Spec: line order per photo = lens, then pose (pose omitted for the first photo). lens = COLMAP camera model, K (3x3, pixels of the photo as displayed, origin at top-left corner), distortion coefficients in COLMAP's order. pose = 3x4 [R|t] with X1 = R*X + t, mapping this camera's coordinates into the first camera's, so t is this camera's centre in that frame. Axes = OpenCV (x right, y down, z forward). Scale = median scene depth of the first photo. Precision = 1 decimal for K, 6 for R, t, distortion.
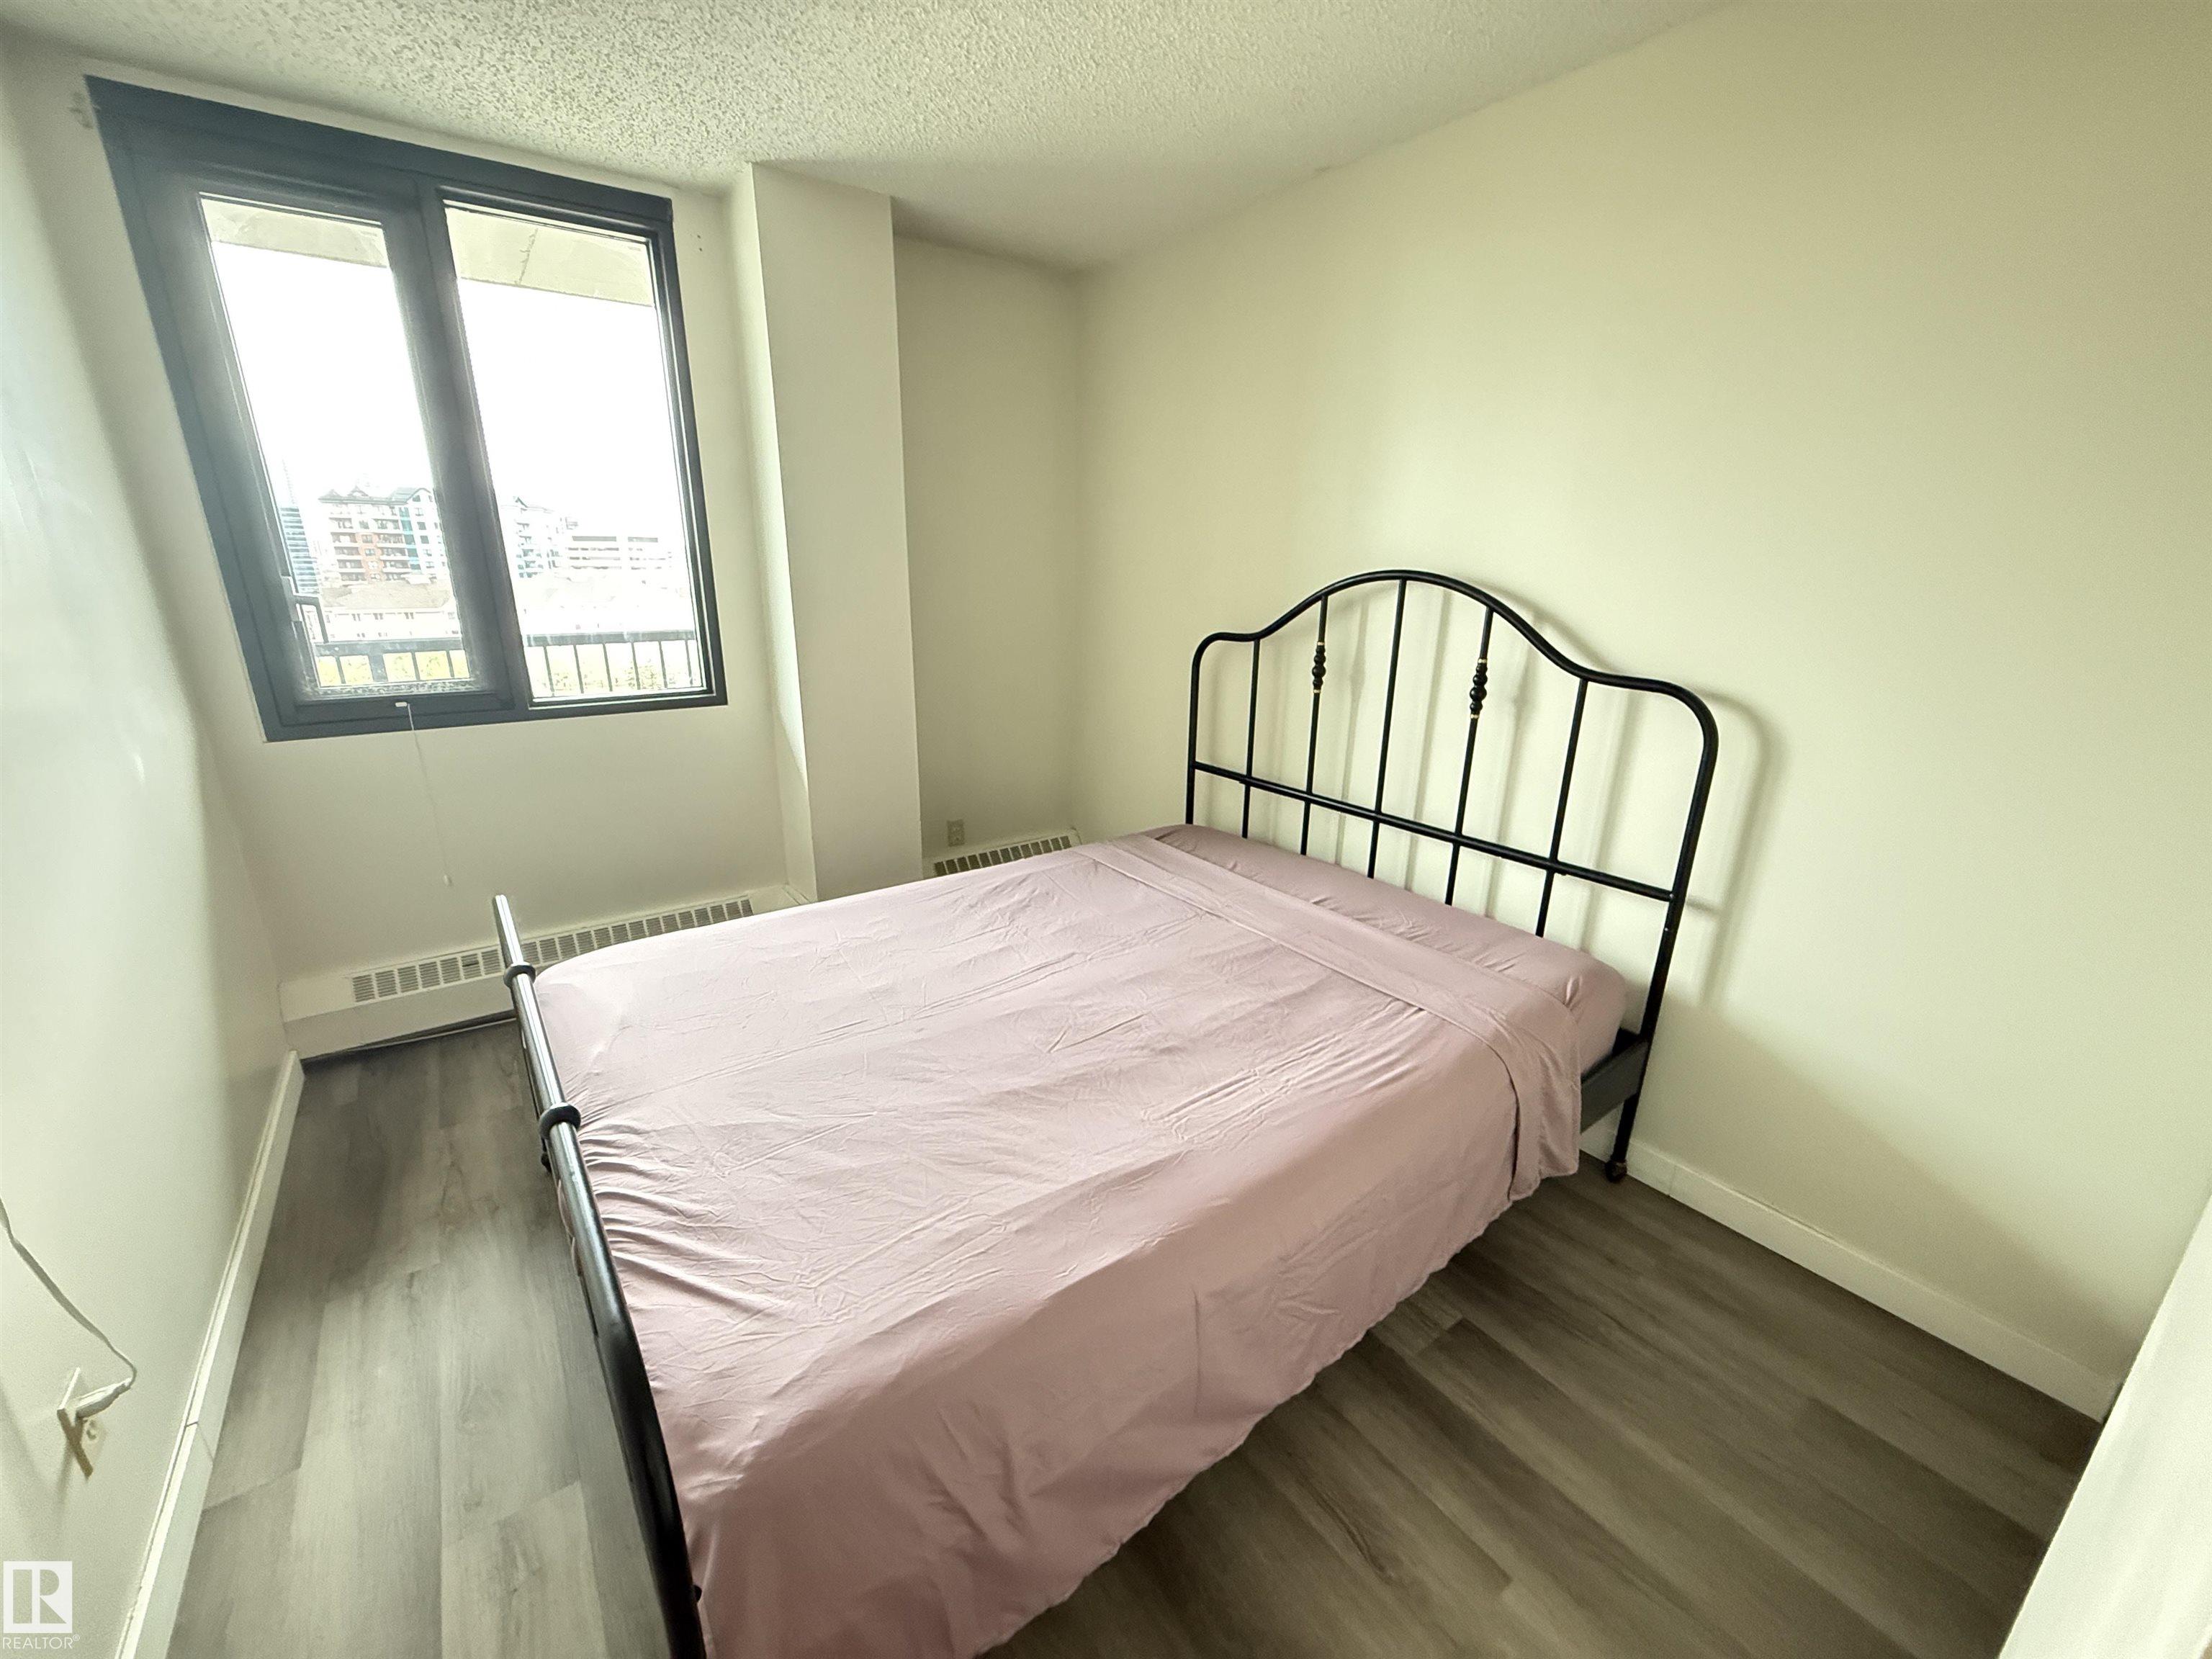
lens RADIAL K [[882.7, 0, 1102.2], [0, 882.7, 834.2], [0, 0, 1]] dist [-0.001462, 0.001030]
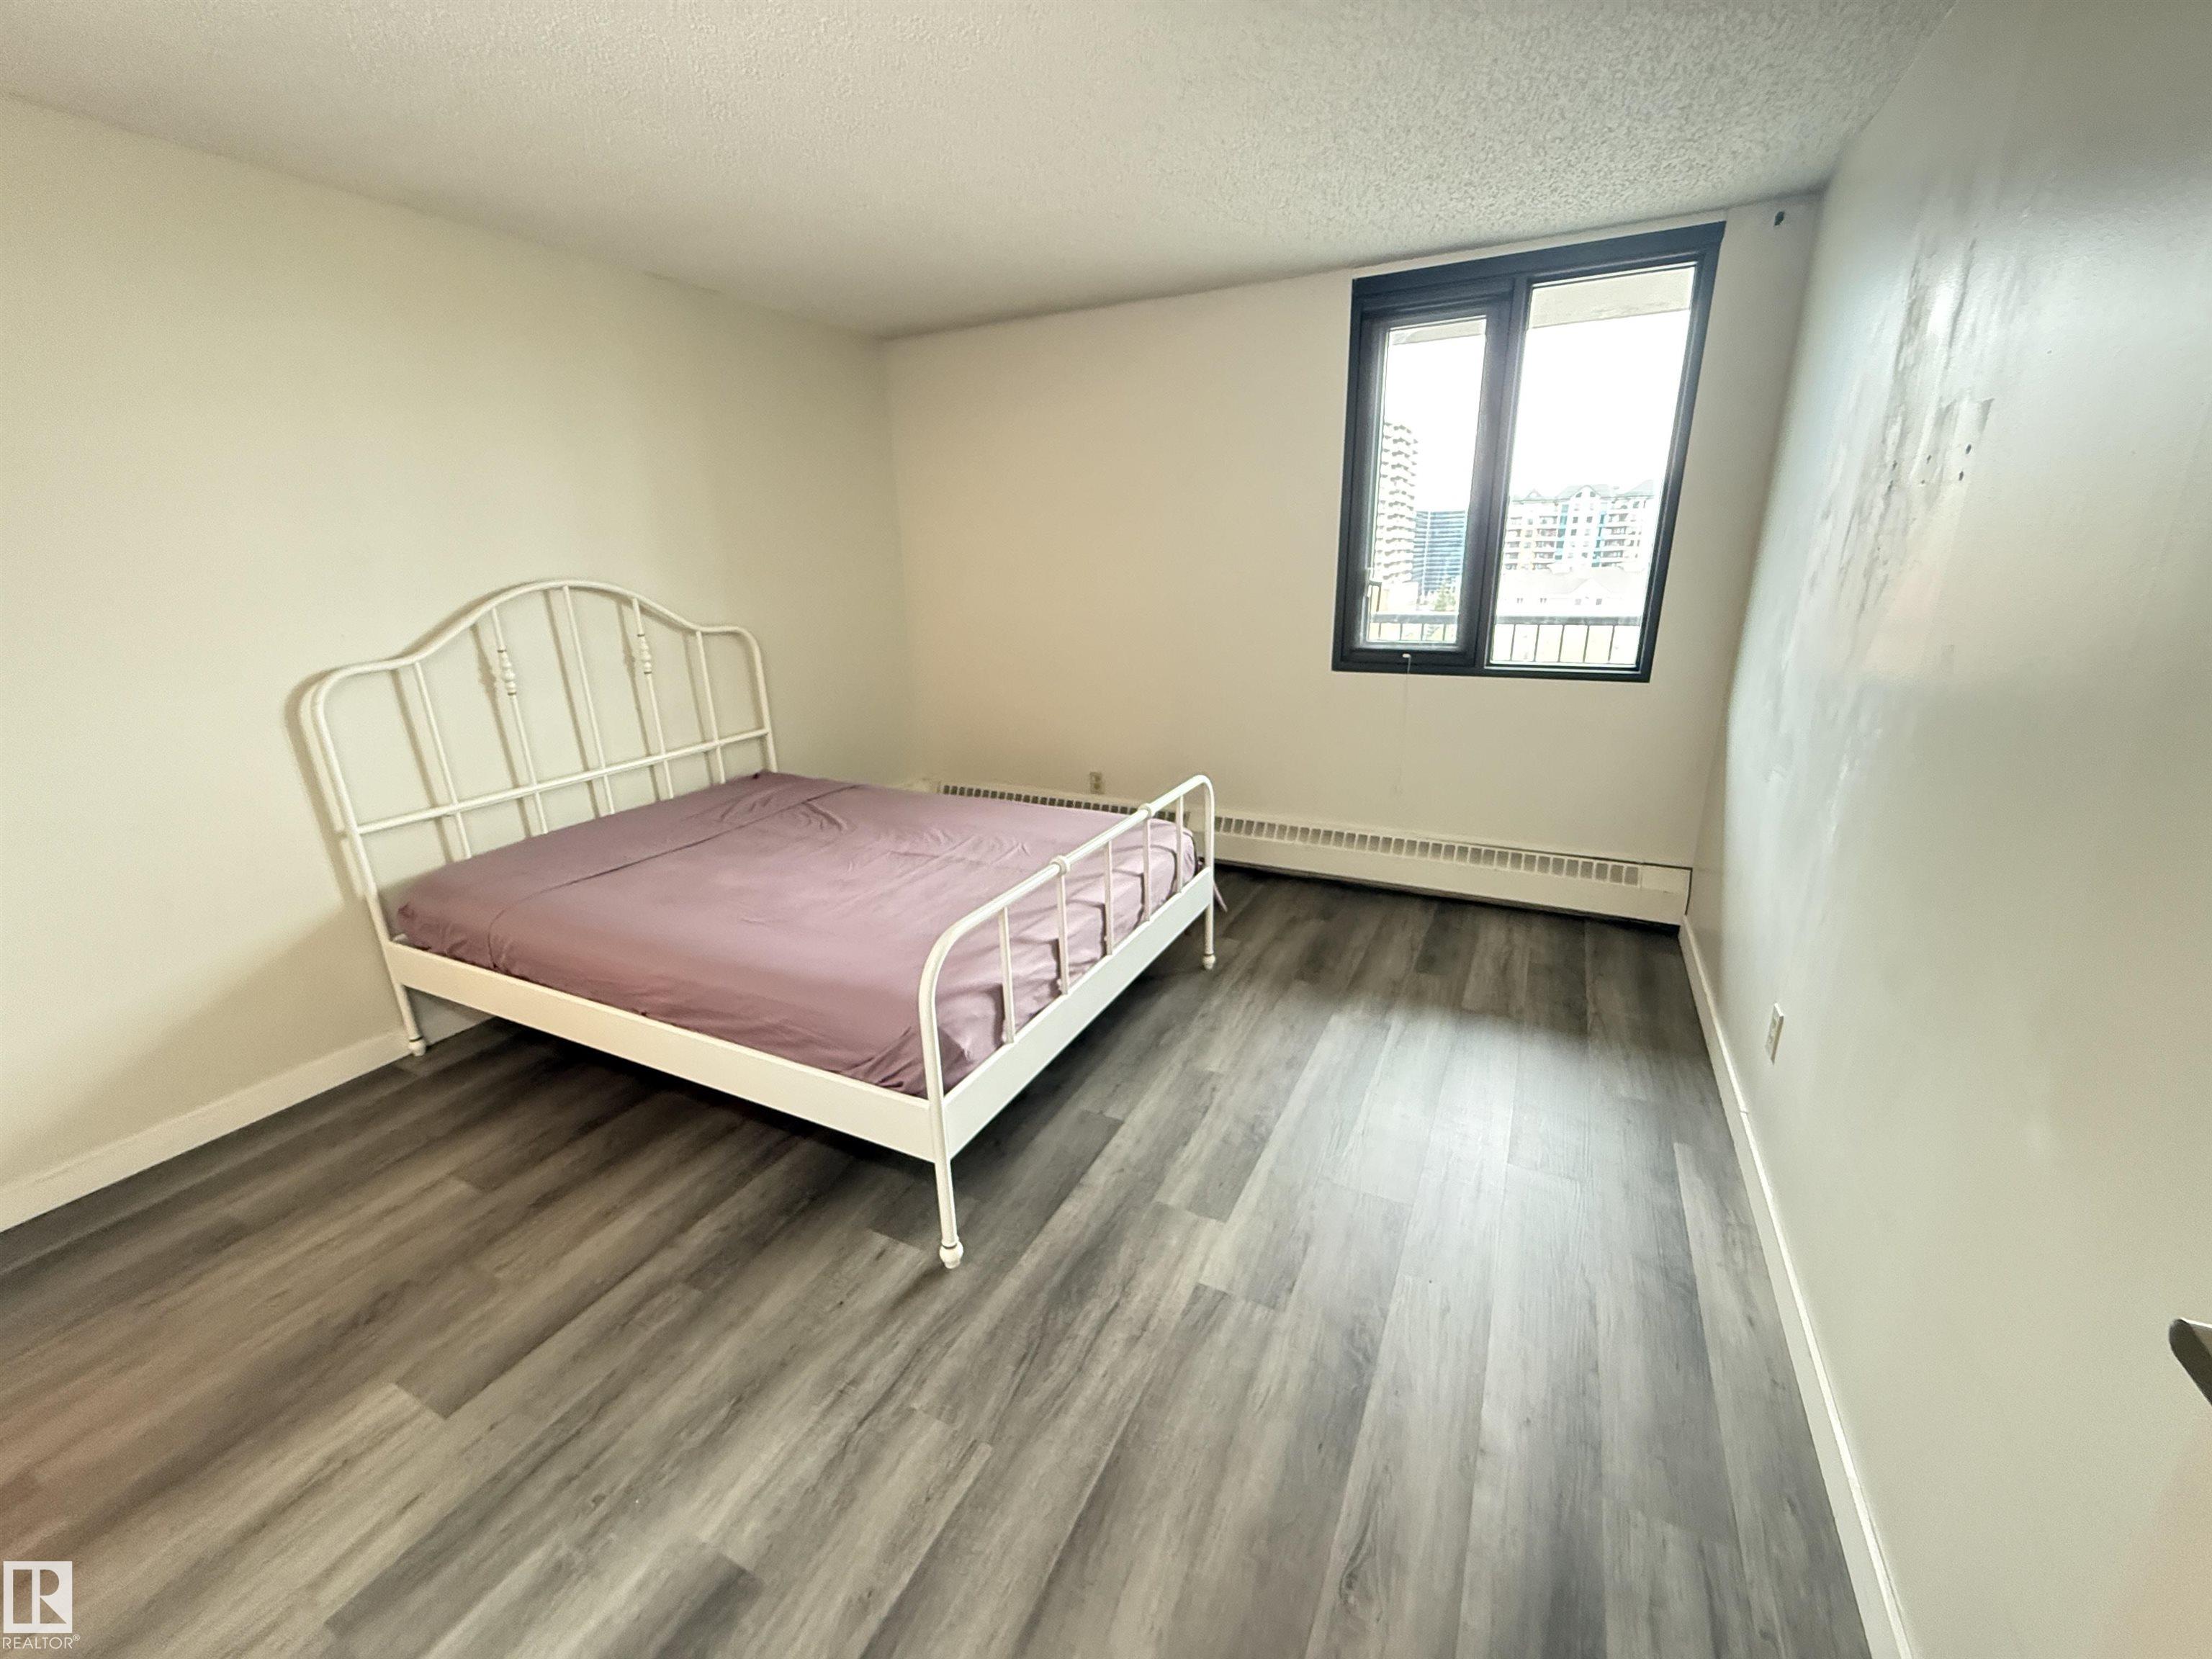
lens RADIAL K [[882.7, 0, 1107.5], [0, 882.7, 835.3], [0, 0, 1]] dist [-0.001462, 0.001030]
pose [[0.456997, 0.249259, -0.853829, 0.352426], [-0.237566, 0.959264, 0.152886, 0.036989], [0.857156, 0.132972, 0.497597, -0.122061]]
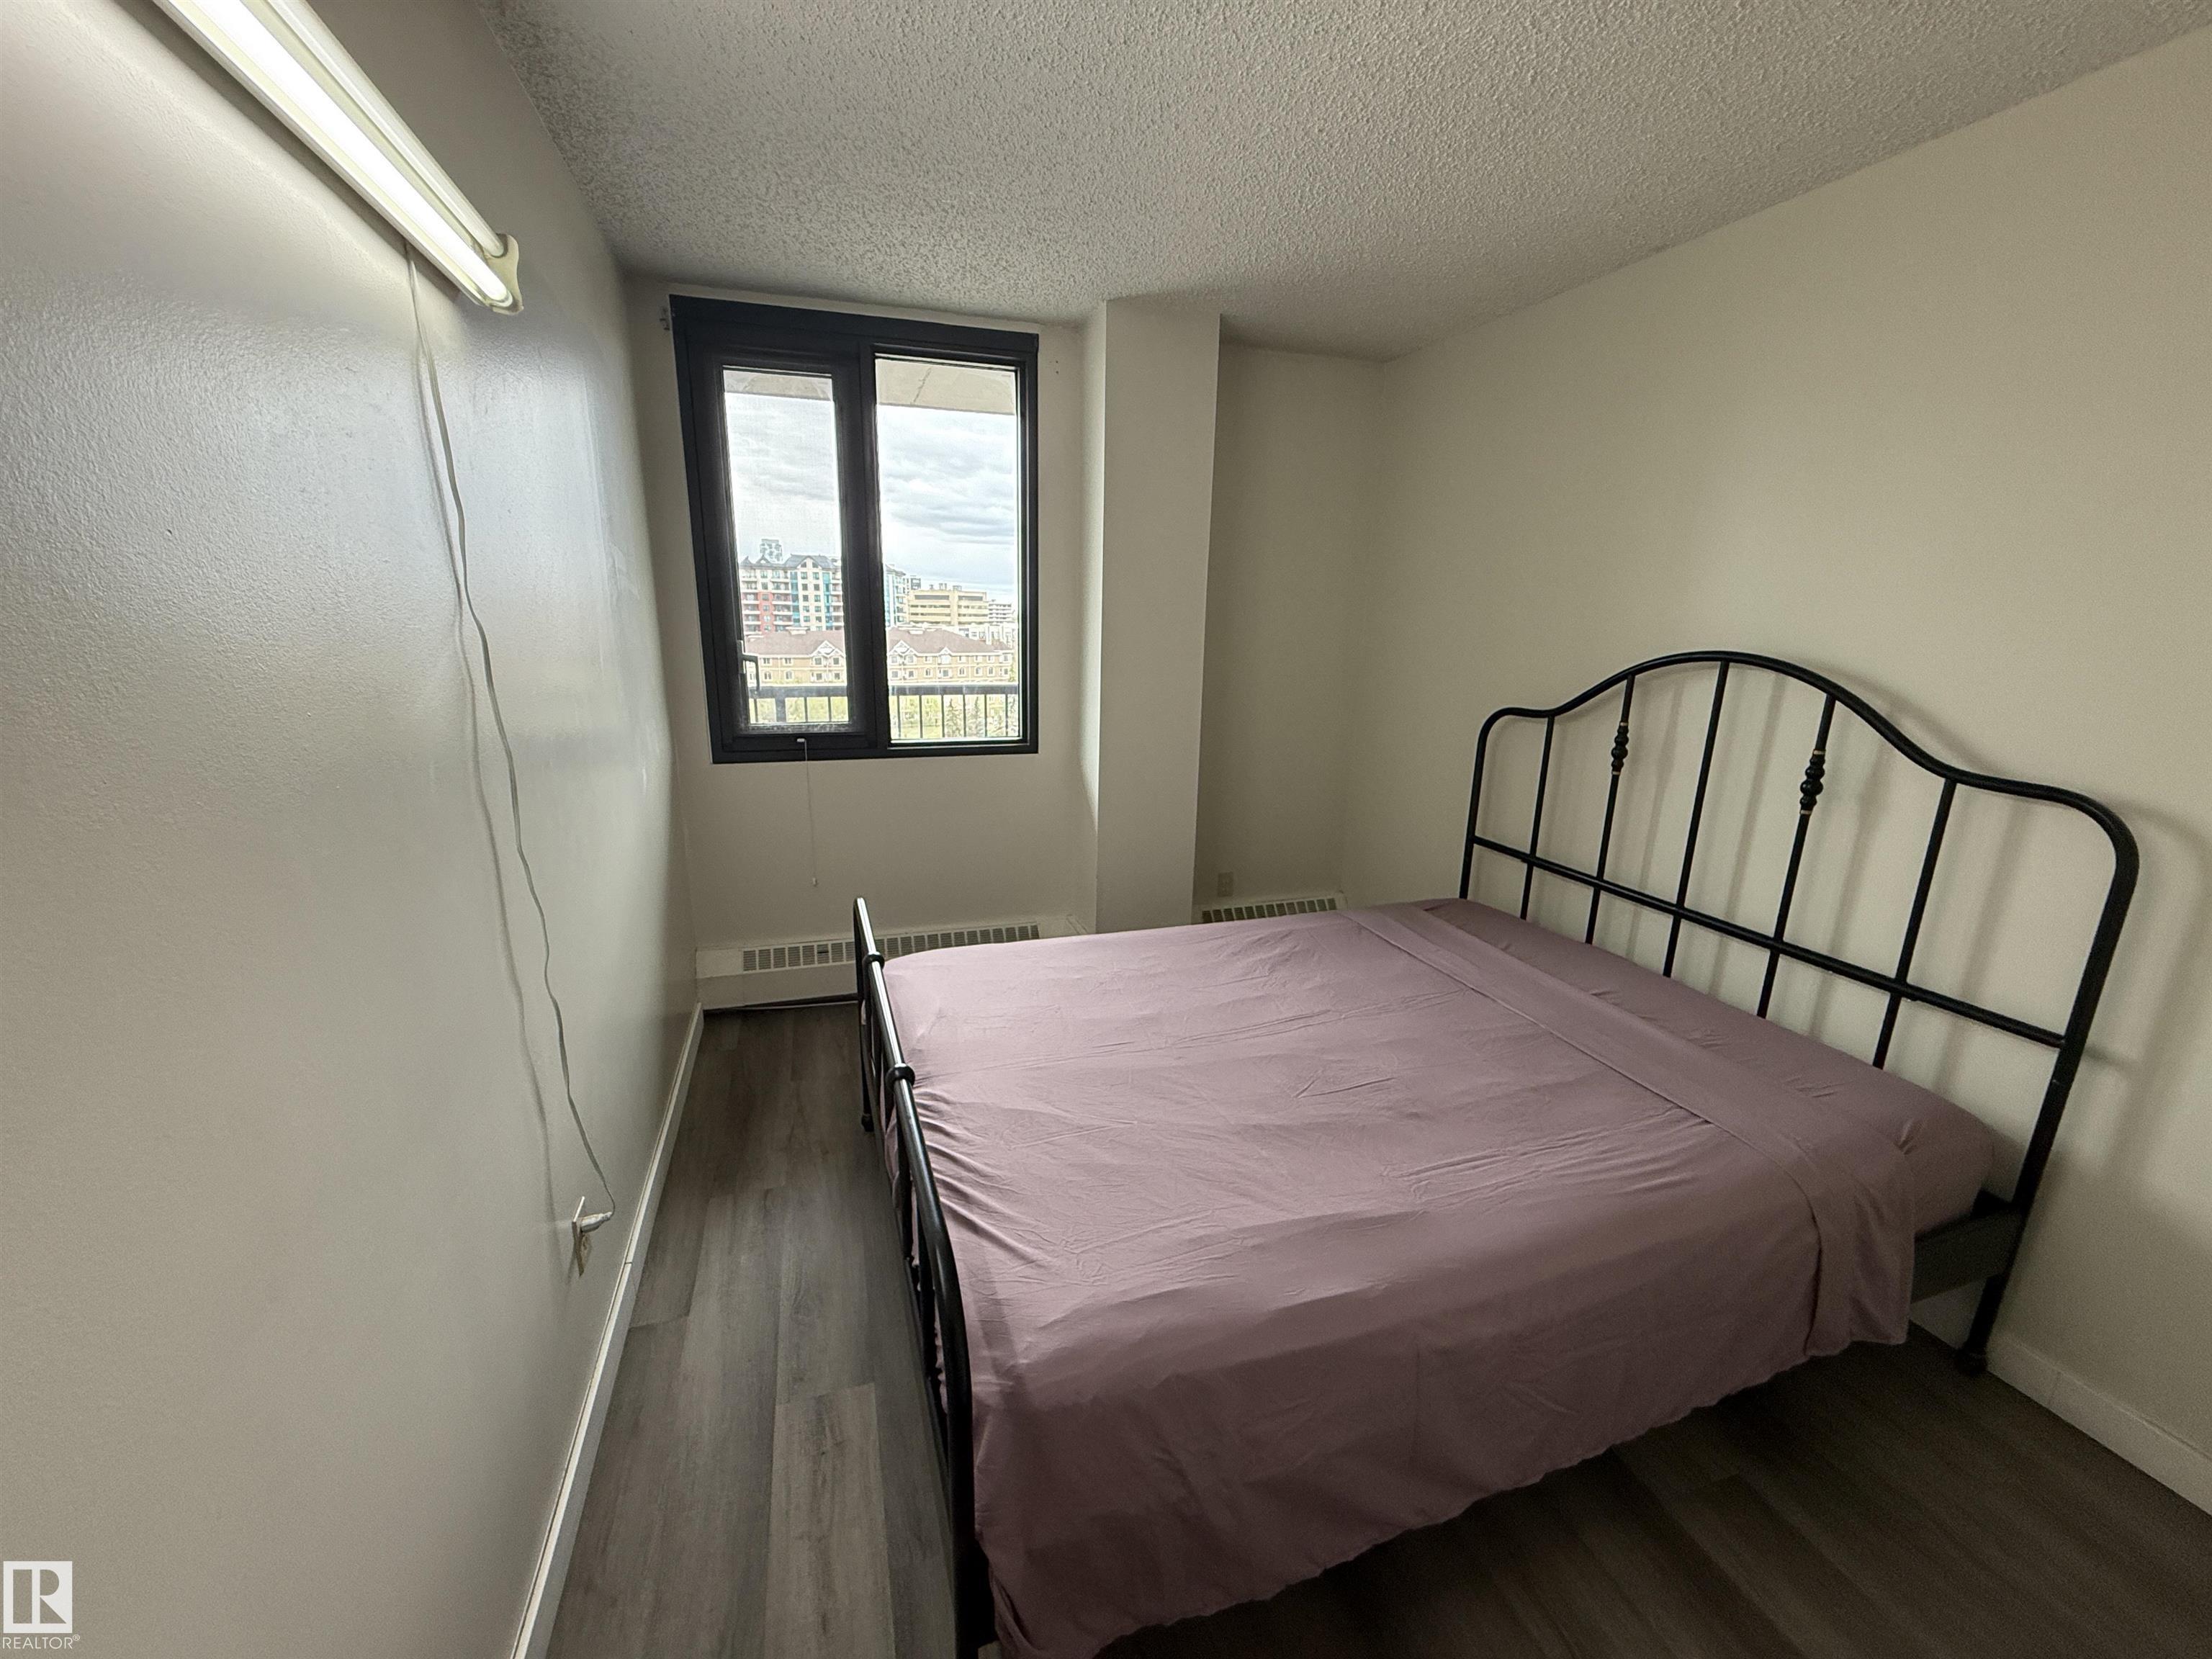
lens RADIAL K [[882.7, 0, 1100.8], [0, 882.7, 828.3], [0, 0, 1]] dist [-0.001462, 0.001030]
pose [[0.950430, 0.079424, -0.300623, 0.007411], [-0.099482, 0.993680, -0.051987, 0.002580], [0.294594, 0.079316, 0.952325, -0.083995]]
